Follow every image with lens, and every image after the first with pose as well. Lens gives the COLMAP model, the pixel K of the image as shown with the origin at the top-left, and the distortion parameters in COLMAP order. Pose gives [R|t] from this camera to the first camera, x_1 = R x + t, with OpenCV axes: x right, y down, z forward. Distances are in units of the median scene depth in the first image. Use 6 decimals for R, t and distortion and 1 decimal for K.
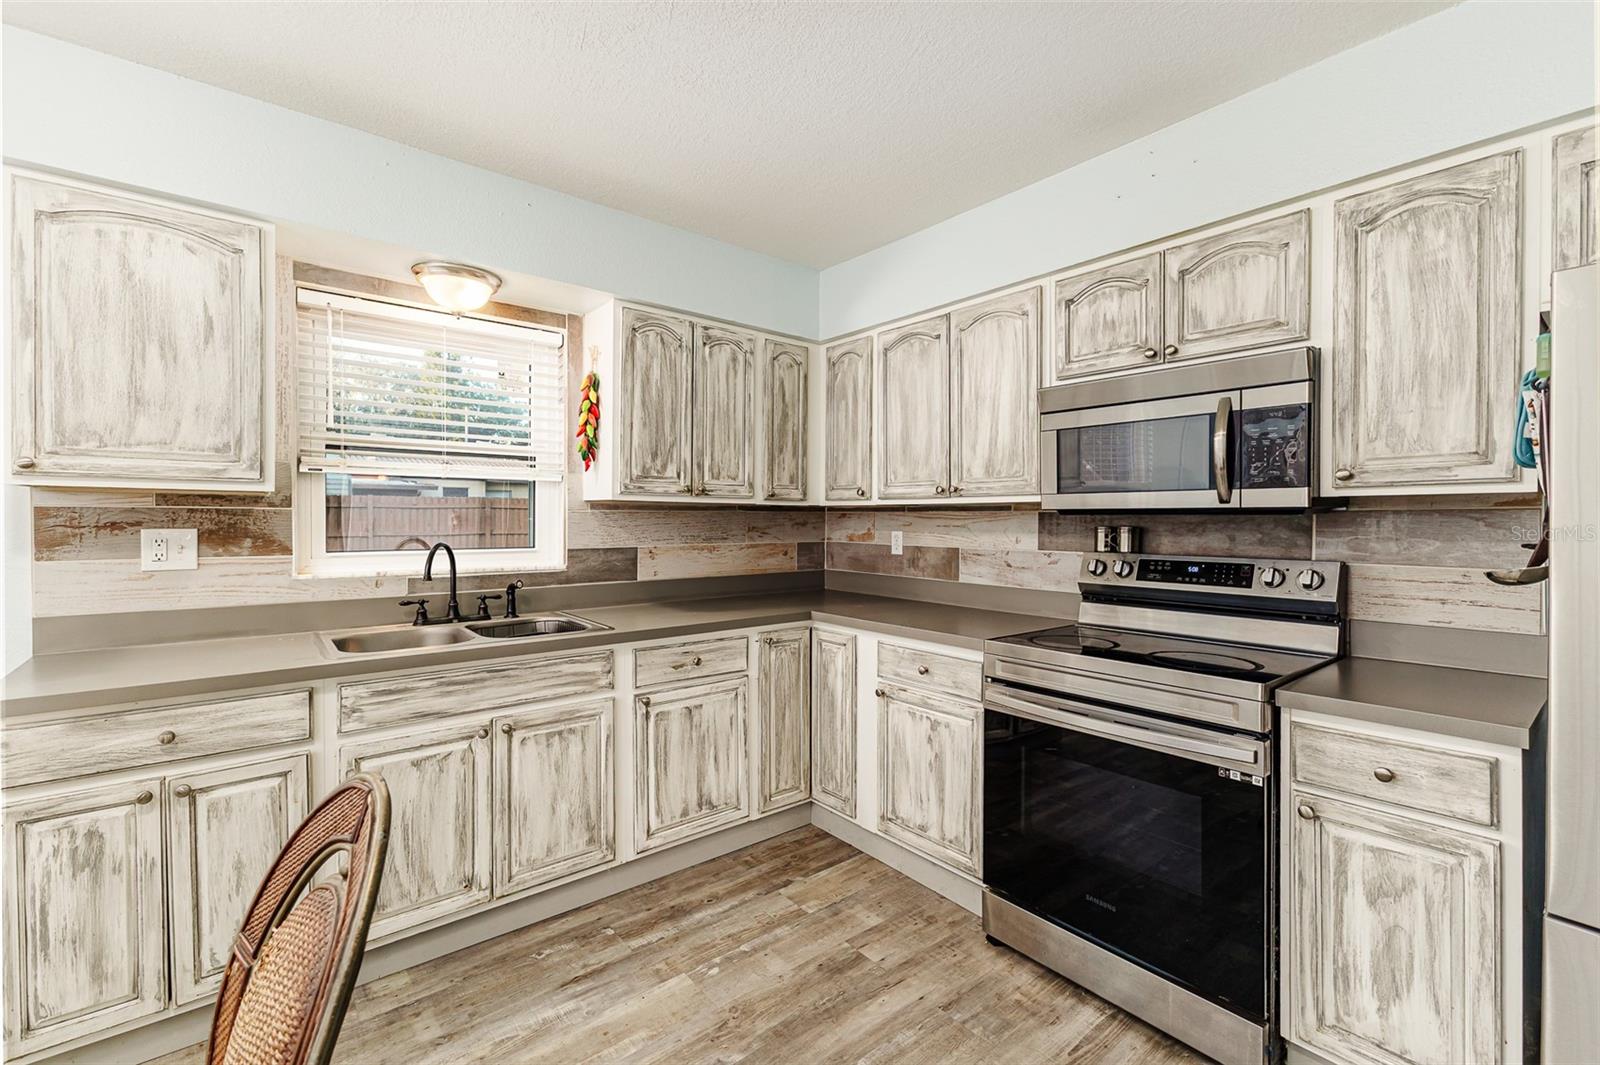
lens RADIAL K [[686.9, 0, 792.9], [0, 686.9, 526.2], [0, 0, 1]] dist [0.006672, -0.001382]
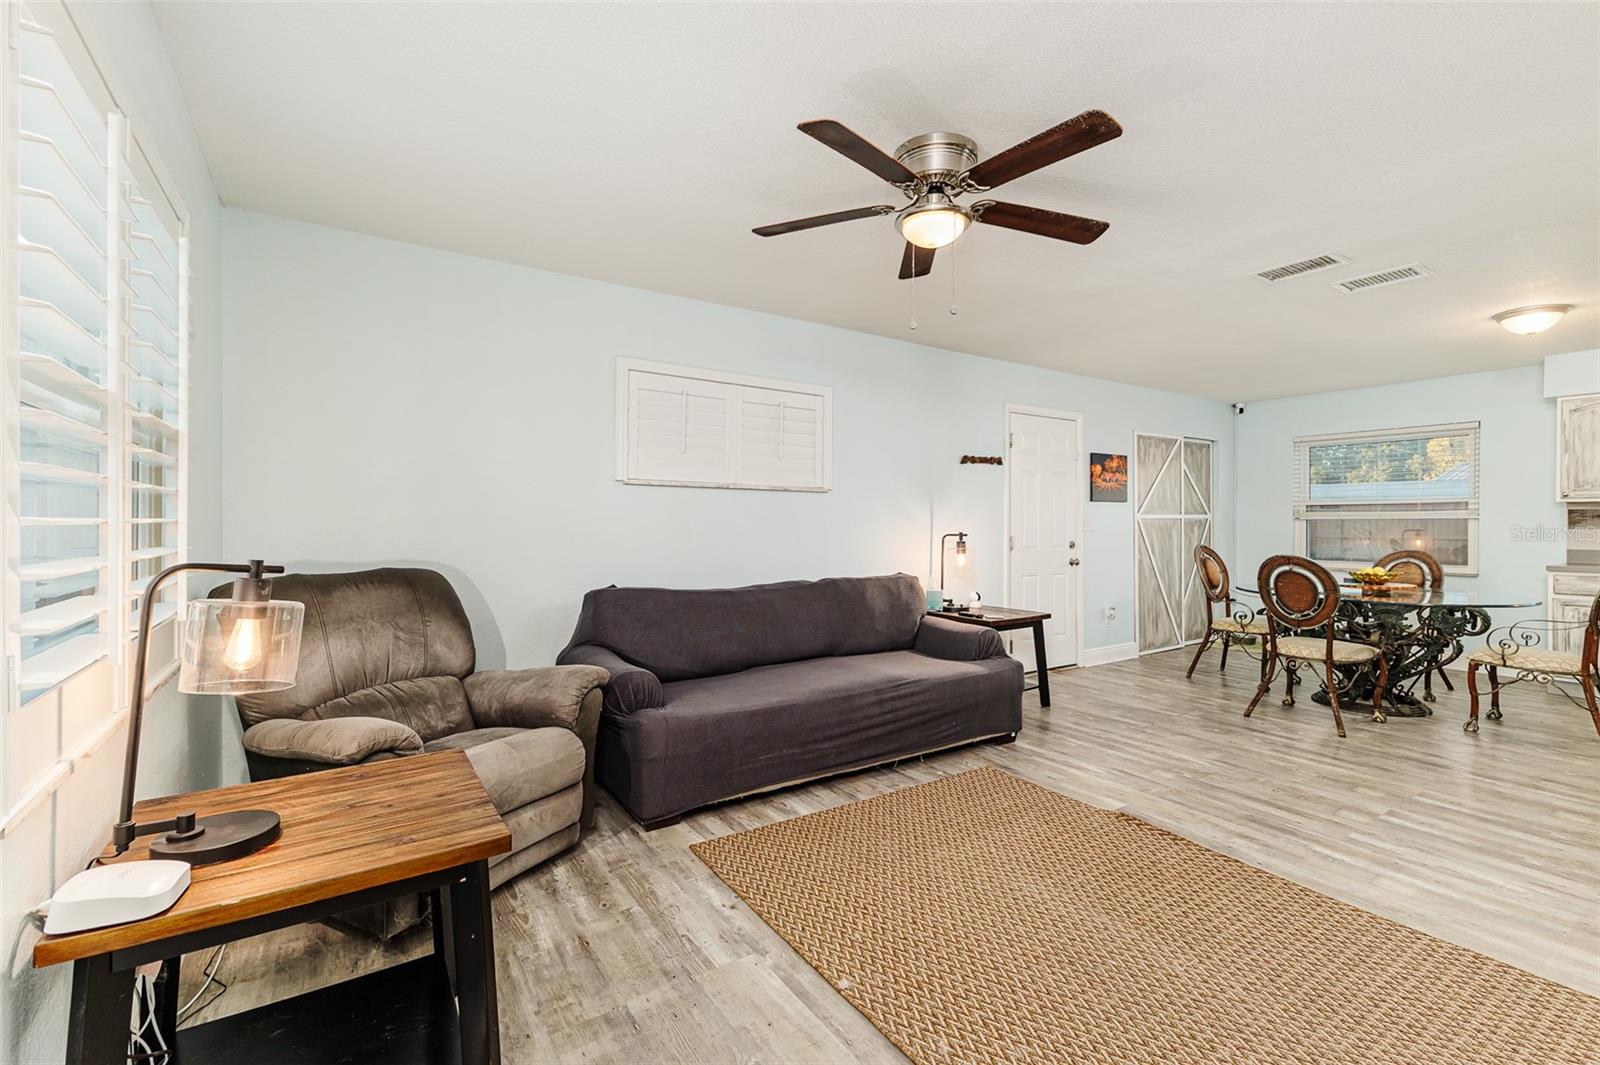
lens RADIAL K [[686.9, 0, 790.8], [0, 686.9, 525.5], [0, 0, 1]] dist [0.006672, -0.001382]
pose [[-0.106682, -0.003762, -0.994286, 1.694651], [-0.019609, 0.999806, -0.001678, 0.086804], [0.994100, 0.019318, -0.106735, -1.532819]]
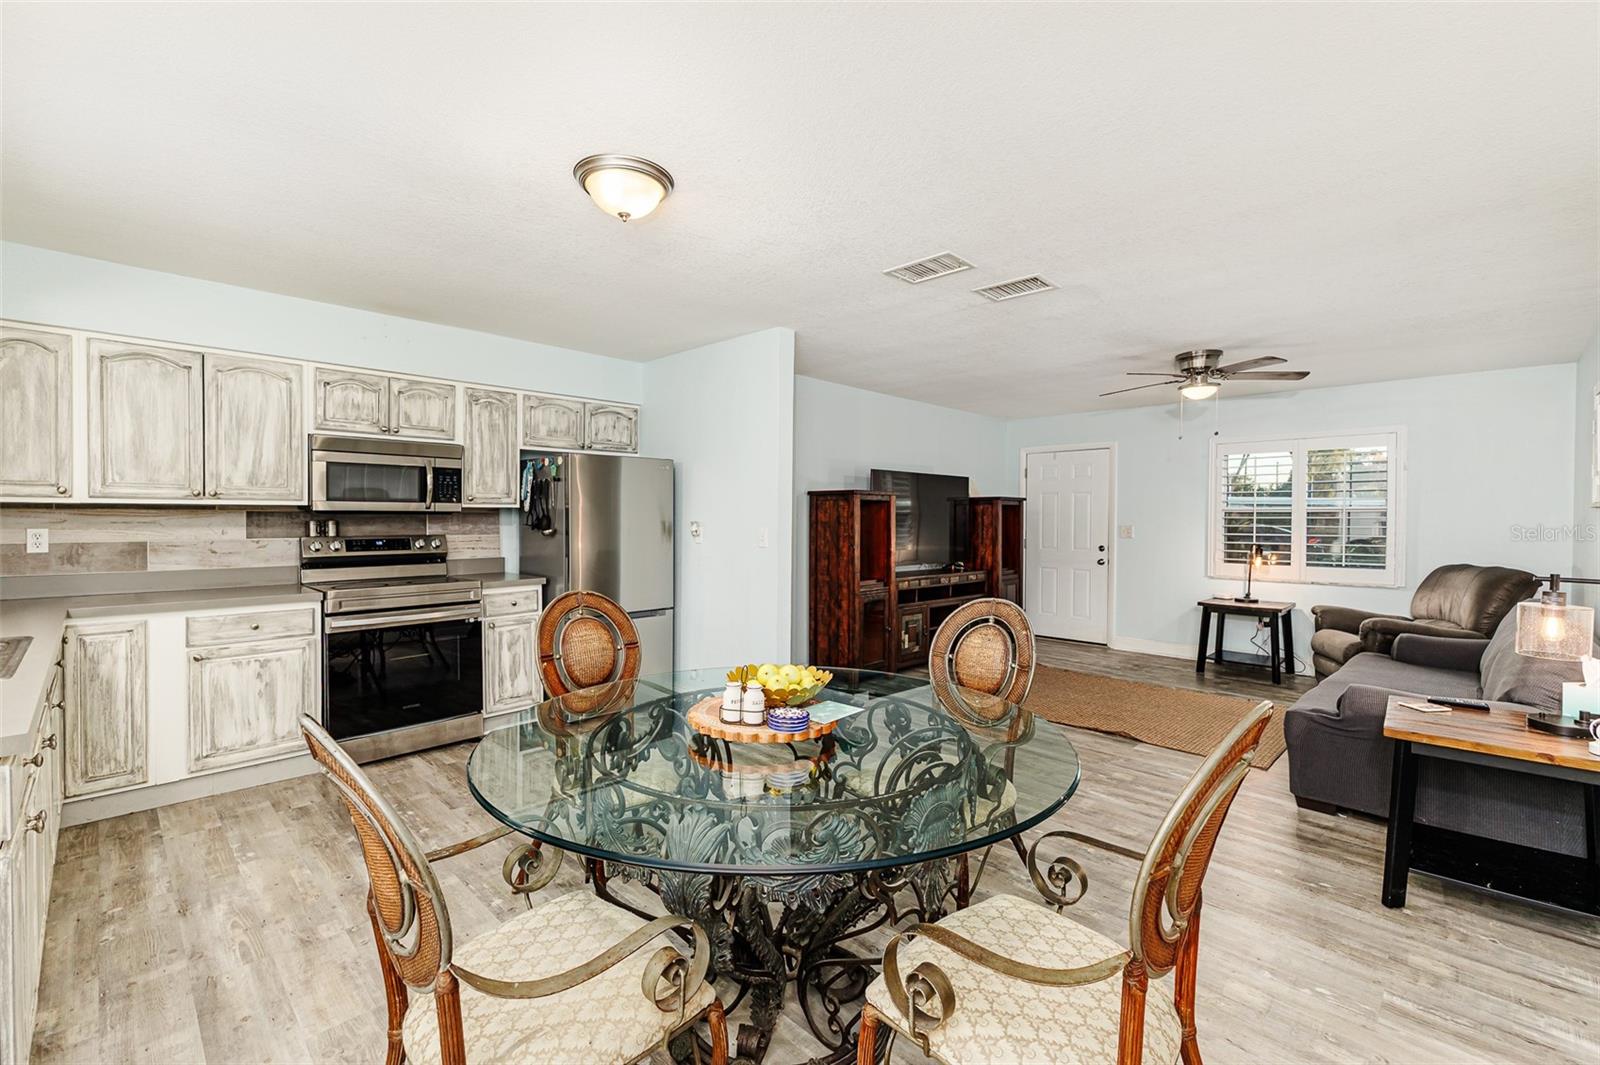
lens RADIAL K [[686.9, 0, 785.1], [0, 686.9, 529.7], [0, 0, 1]] dist [0.006672, -0.001382]
pose [[-0.091261, -0.021303, 0.995599, -1.345642], [0.009294, 0.999709, 0.022243, -0.004951], [-0.995784, 0.011283, -0.091036, 0.068676]]
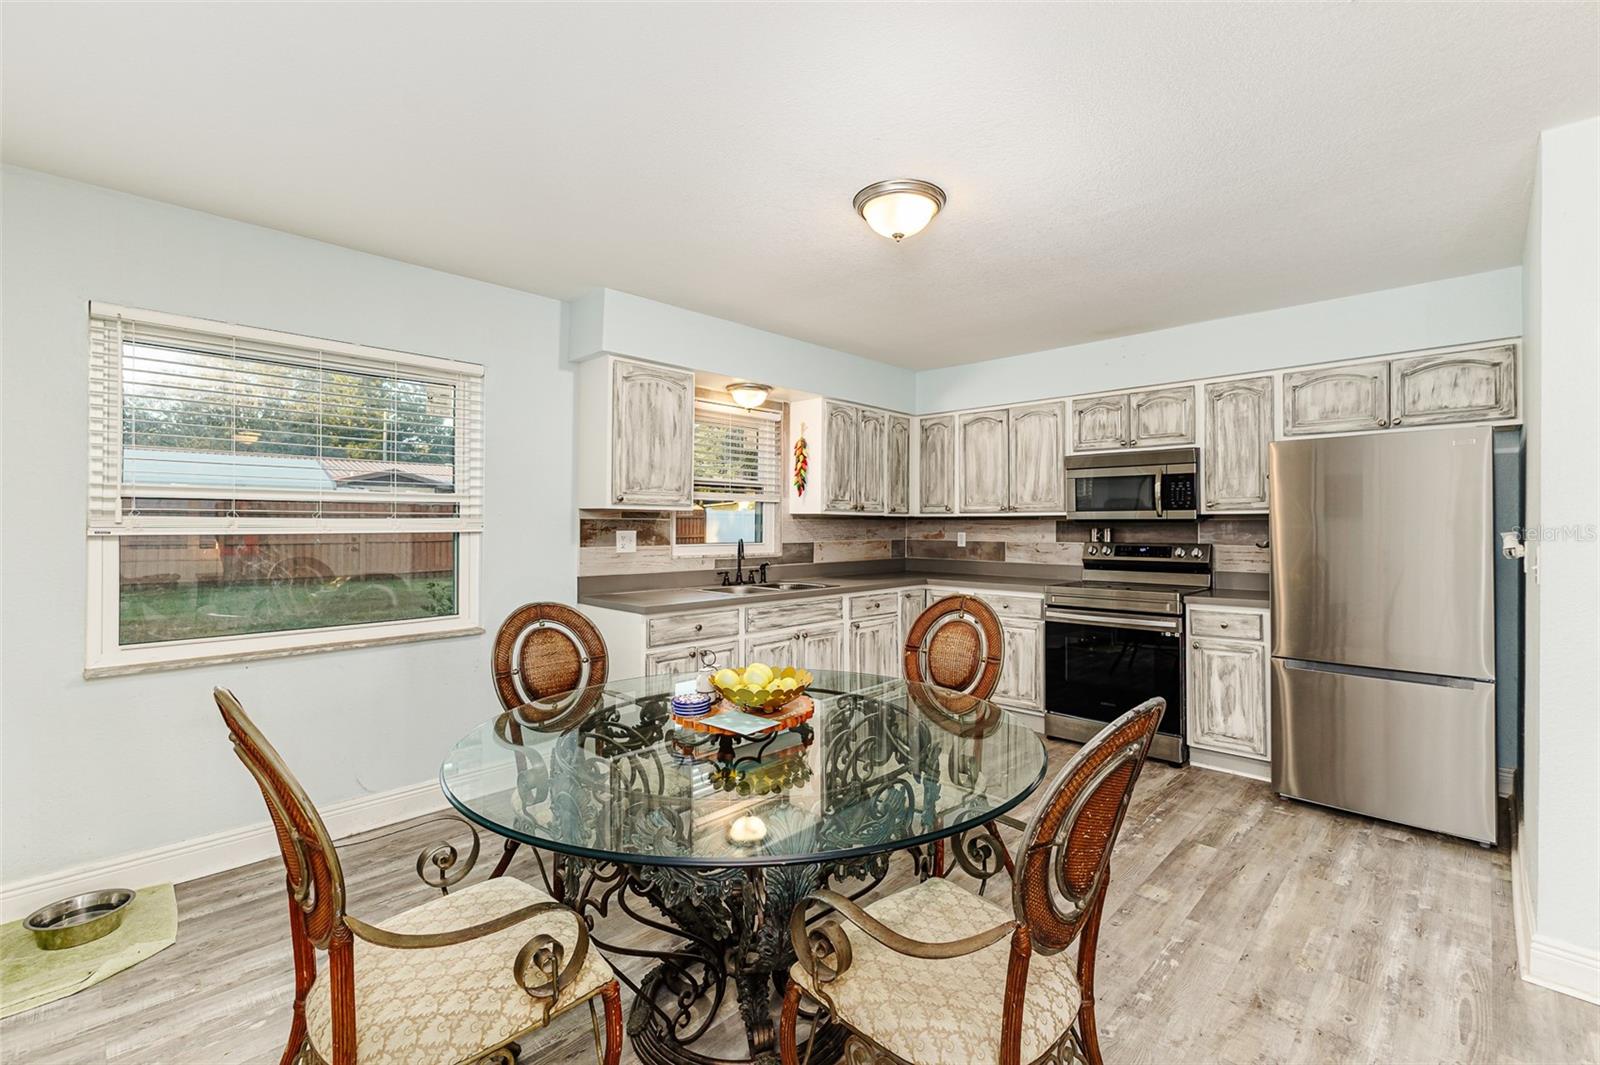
lens RADIAL K [[686.9, 0, 800.5], [0, 686.9, 519.5], [0, 0, 1]] dist [0.006672, -0.001382]
pose [[0.993654, -0.000863, 0.112477, -0.601606], [0.002997, 0.999819, -0.018801, 0.009513], [-0.112441, 0.019018, 0.993476, -0.831221]]
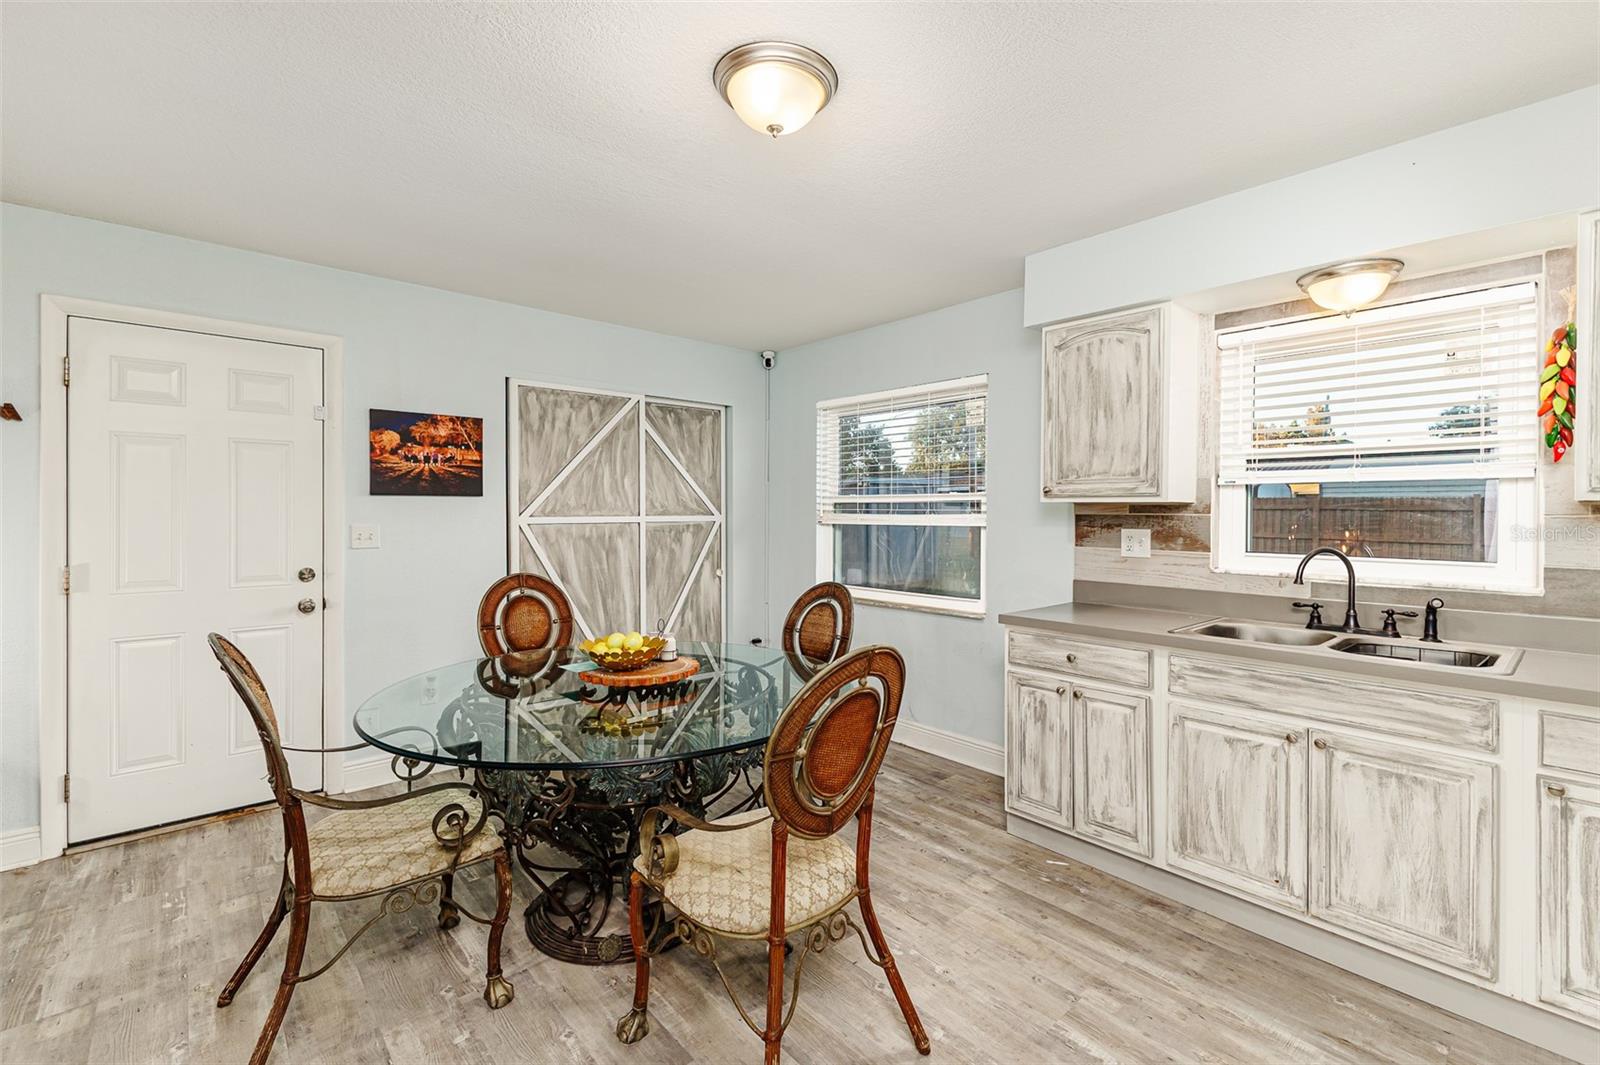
lens RADIAL K [[686.9, 0, 810.7], [0, 686.9, 515.5], [0, 0, 1]] dist [0.006672, -0.001382]
pose [[0.058636, -0.003187, -0.998274, 0.472056], [-0.021099, 0.999768, -0.004431, -0.003658], [0.998056, 0.021322, 0.058555, 0.213823]]
